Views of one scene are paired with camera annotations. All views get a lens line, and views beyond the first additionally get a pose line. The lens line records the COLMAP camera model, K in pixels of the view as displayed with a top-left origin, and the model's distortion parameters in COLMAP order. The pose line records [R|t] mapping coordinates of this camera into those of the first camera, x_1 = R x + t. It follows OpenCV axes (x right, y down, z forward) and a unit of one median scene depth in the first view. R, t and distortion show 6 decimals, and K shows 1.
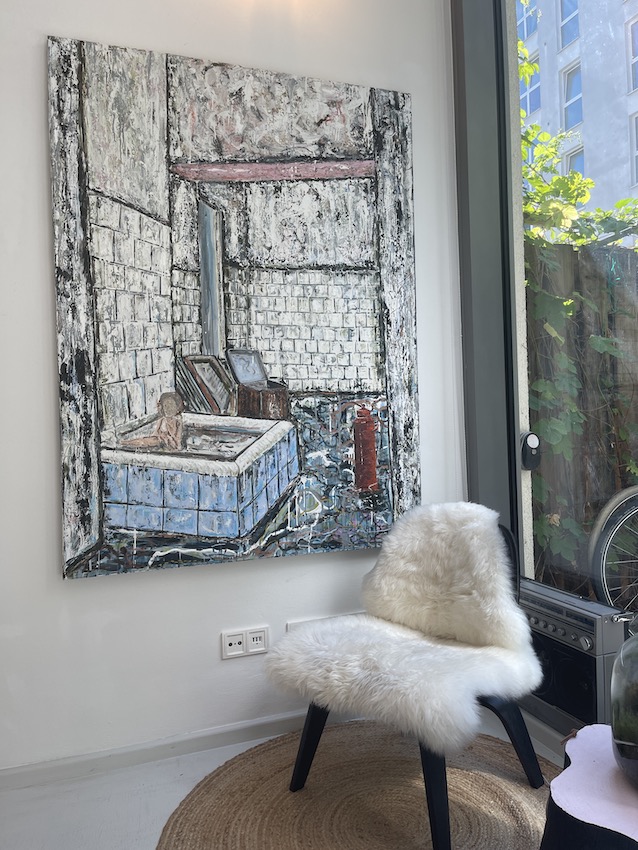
lens RADIAL K [[640.6, 0, 320.6], [0, 640.6, 434.8], [0, 0, 1]] dist [0.072583, -0.100815]
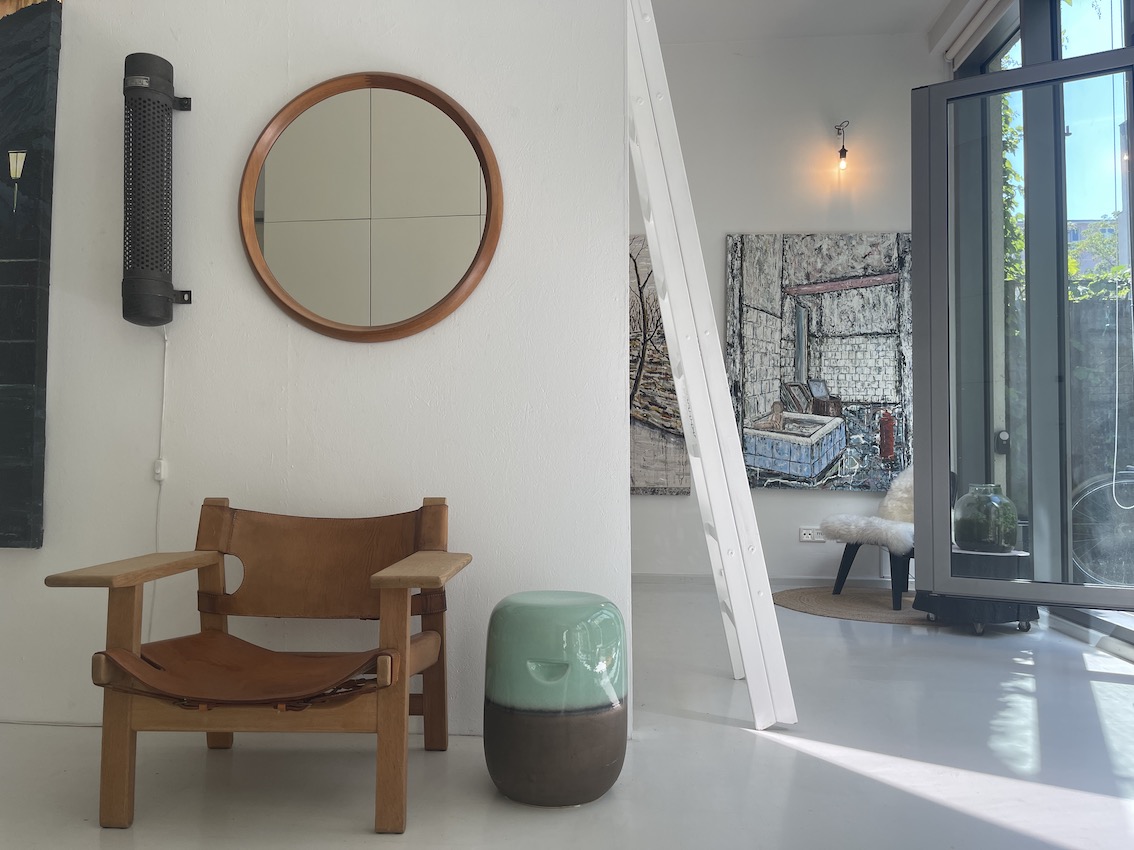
lens RADIAL K [[857.8, 0, 568.7], [0, 857.8, 436.4], [0, 0, 1]] dist [0.052344, -0.065101]
pose [[0.914438, 0.027296, -0.403804, 0.244169], [-0.045431, 0.998340, -0.035397, 0.160284], [0.402167, 0.050714, 0.914161, -1.629309]]
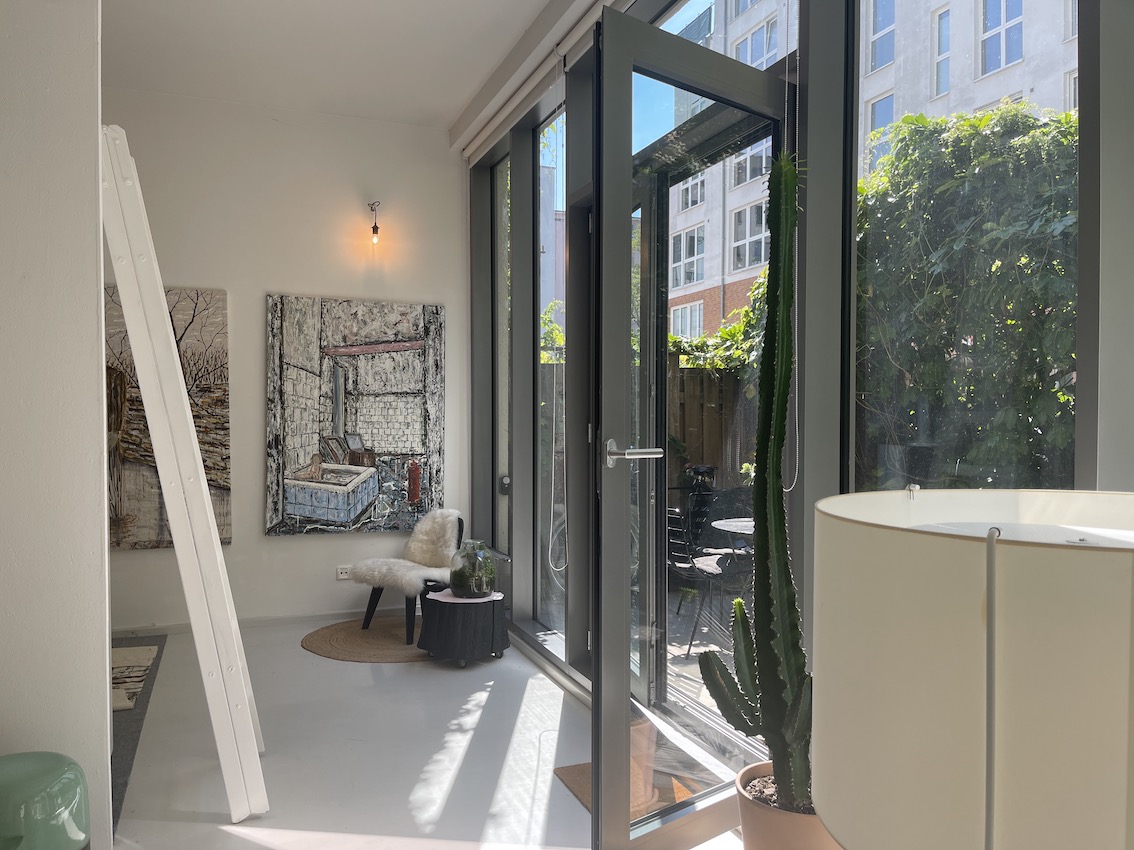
lens RADIAL K [[853.3, 0, 562.5], [0, 853.3, 437.7], [0, 0, 1]] dist [0.063258, -0.071470]
pose [[0.998827, 0.038214, 0.029752, 0.485378], [-0.038134, 0.999267, -0.003236, -0.135641], [-0.029854, 0.002098, 0.999552, -1.837264]]
